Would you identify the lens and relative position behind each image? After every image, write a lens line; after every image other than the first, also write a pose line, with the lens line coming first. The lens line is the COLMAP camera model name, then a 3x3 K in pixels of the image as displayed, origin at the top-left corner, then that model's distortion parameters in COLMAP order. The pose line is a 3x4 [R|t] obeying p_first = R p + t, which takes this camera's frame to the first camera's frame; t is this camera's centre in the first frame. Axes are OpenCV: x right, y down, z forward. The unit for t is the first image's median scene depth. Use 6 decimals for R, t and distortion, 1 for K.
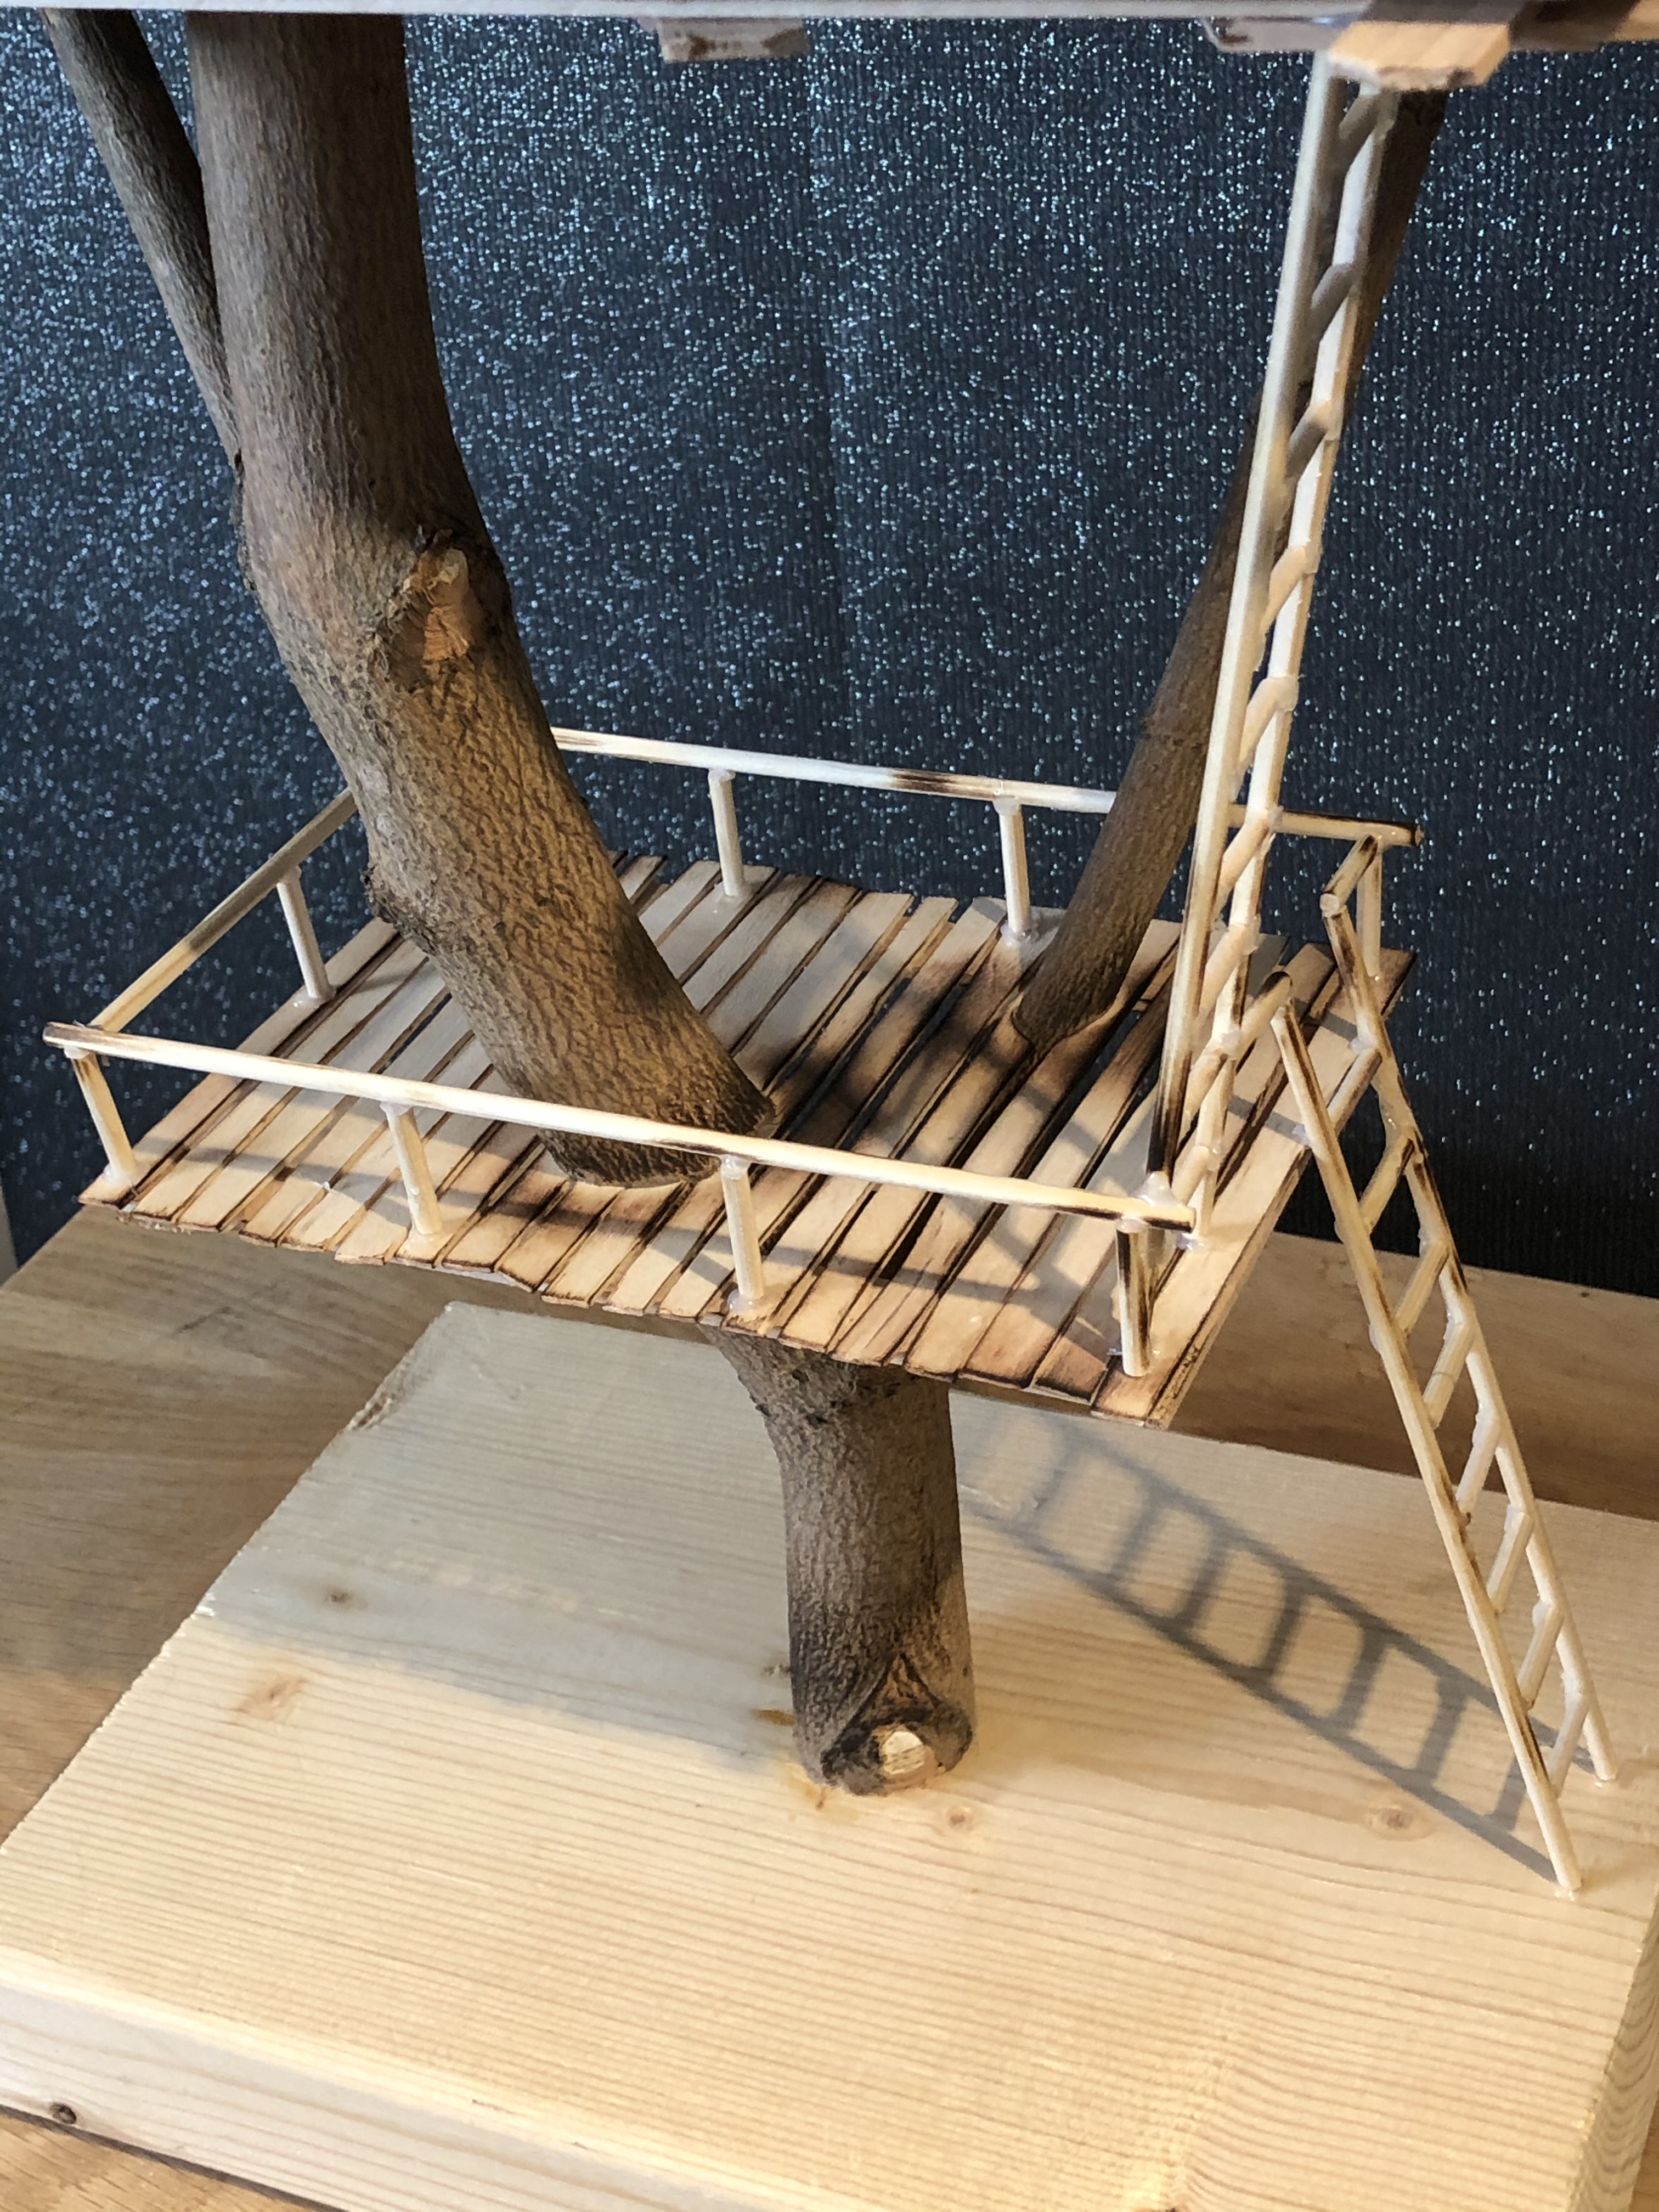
lens RADIAL K [[3192.6, 0, 834.9], [0, 3192.6, 1125.7], [0, 0, 1]] dist [0.109764, 0.000000]
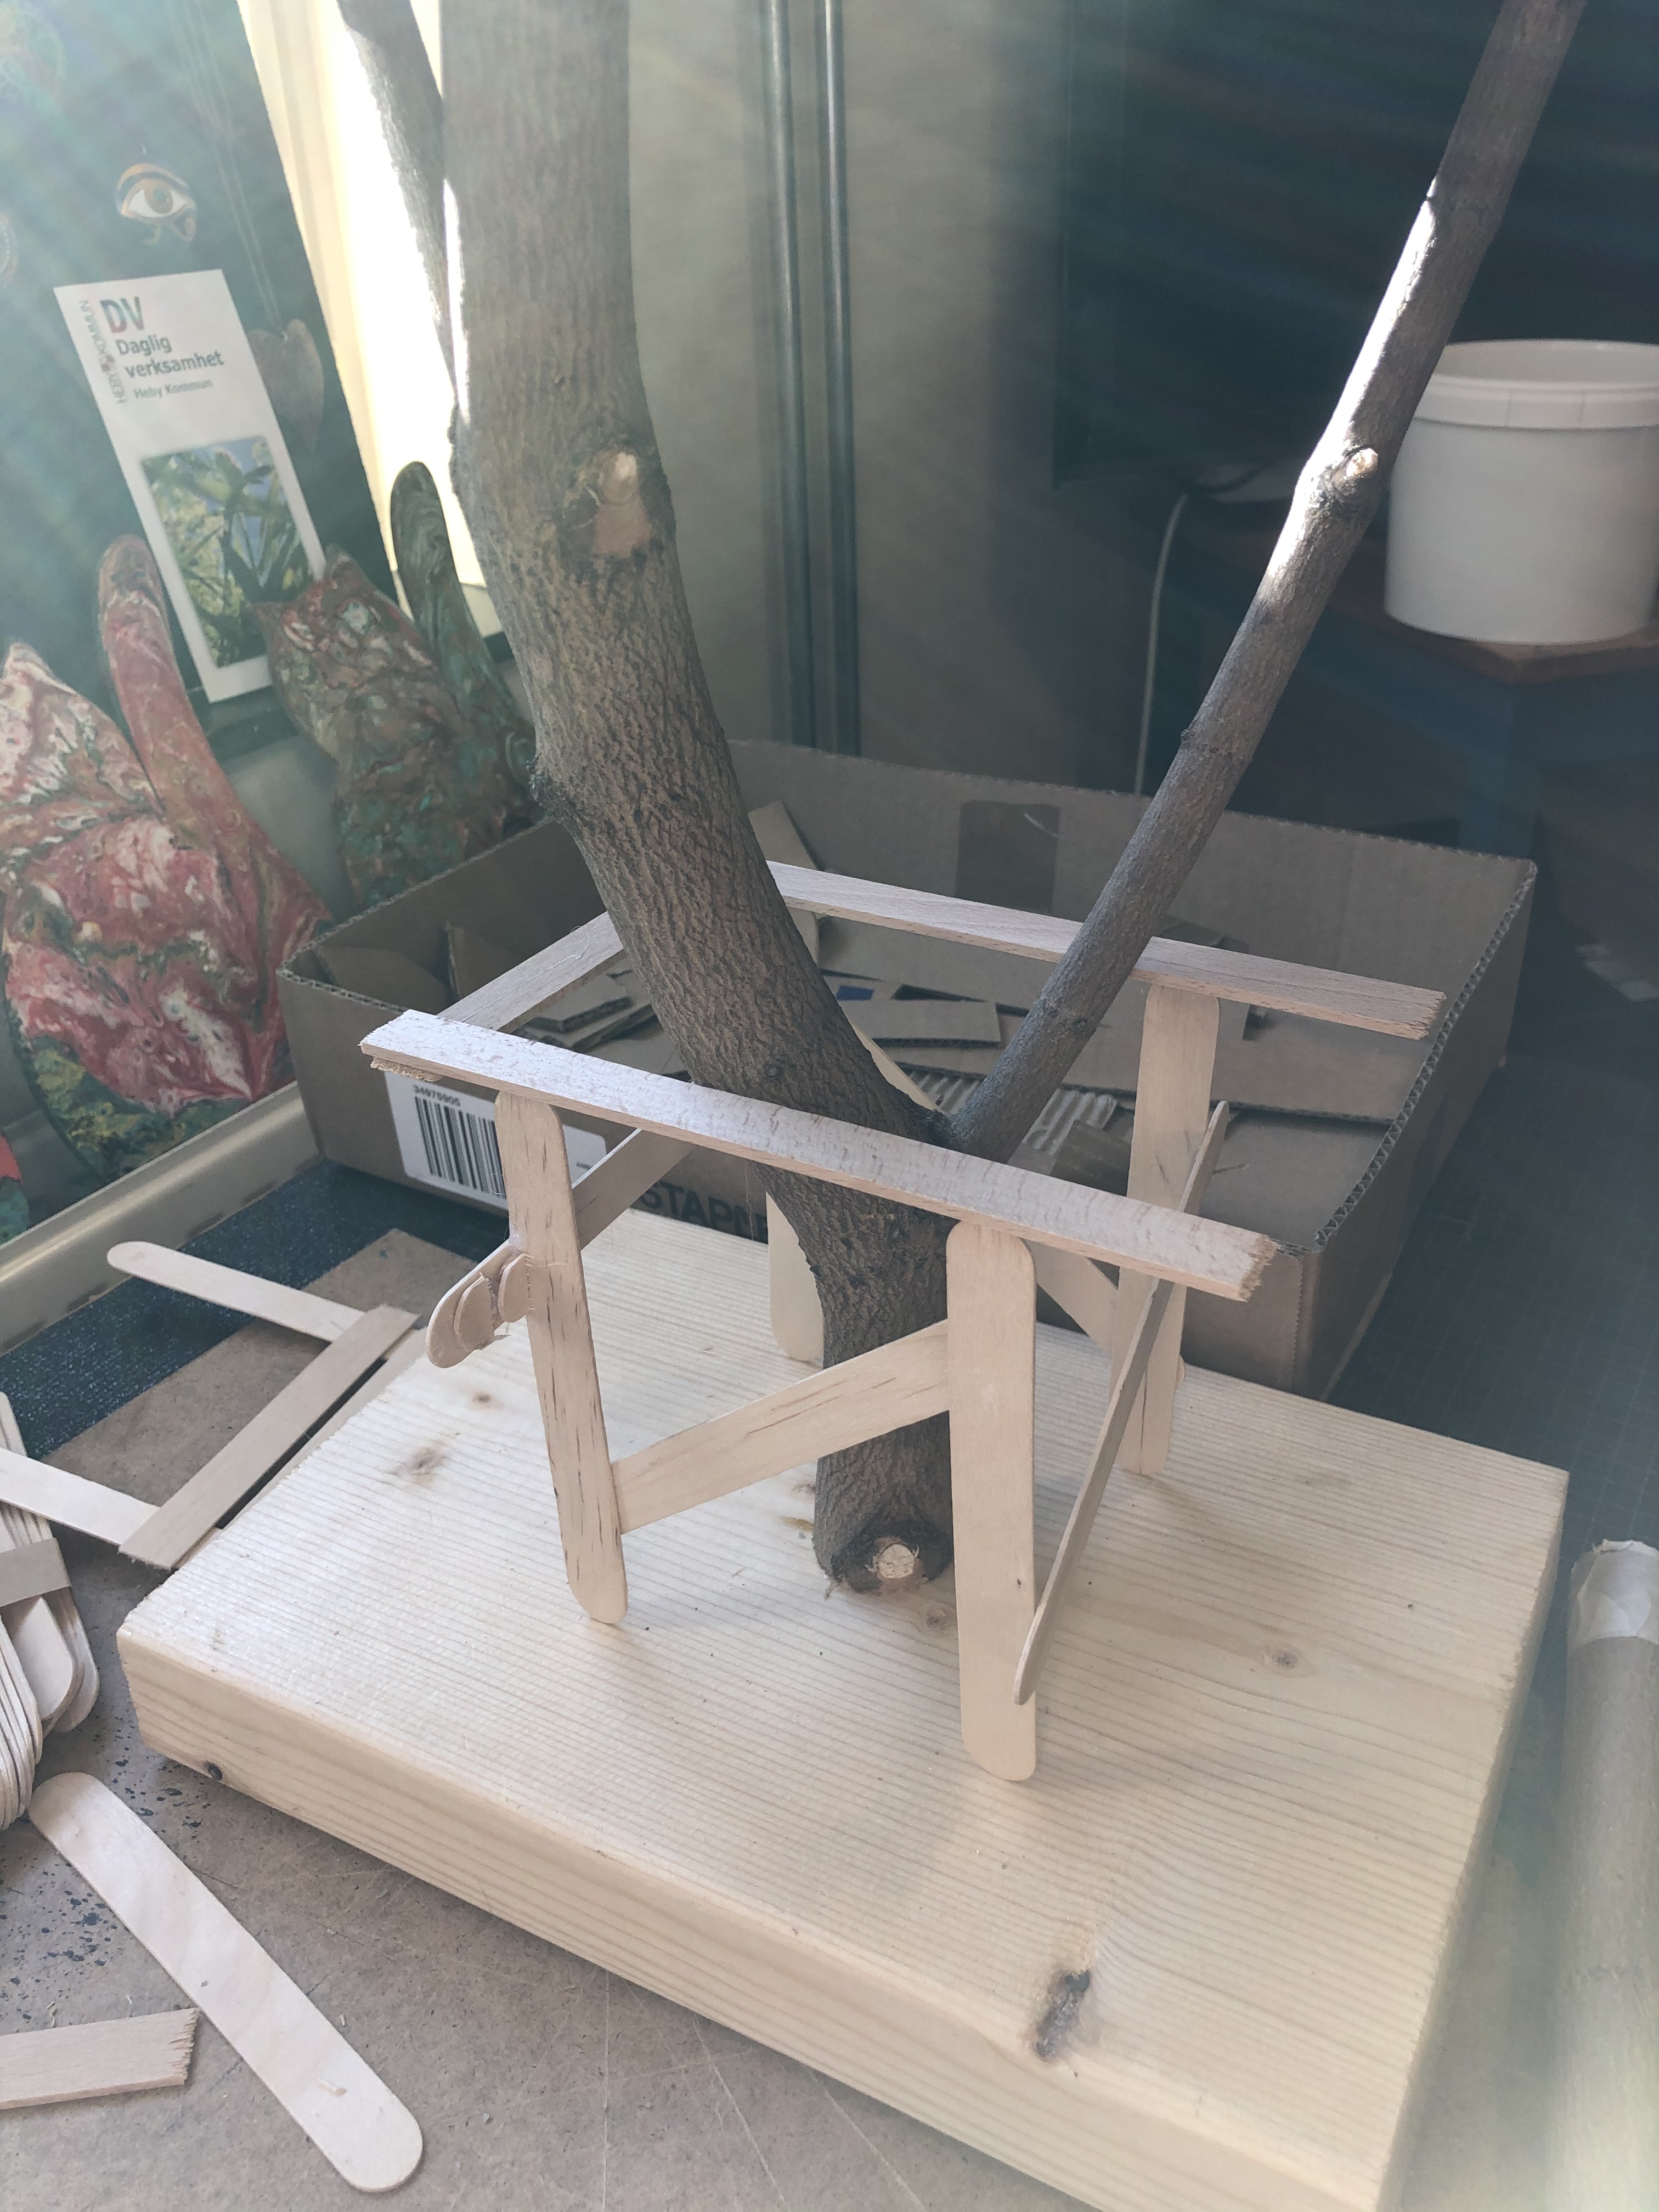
lens RADIAL K [[1796.4, 0, 875.1], [0, 1796.4, 1098.2], [0, 0, 1]] dist [0.034292, -0.034688]
pose [[0.994113, 0.107857, -0.010258, 0.000536], [-0.108291, 0.992119, -0.063027, 0.074226], [0.003379, 0.063767, 0.997959, 0.347671]]
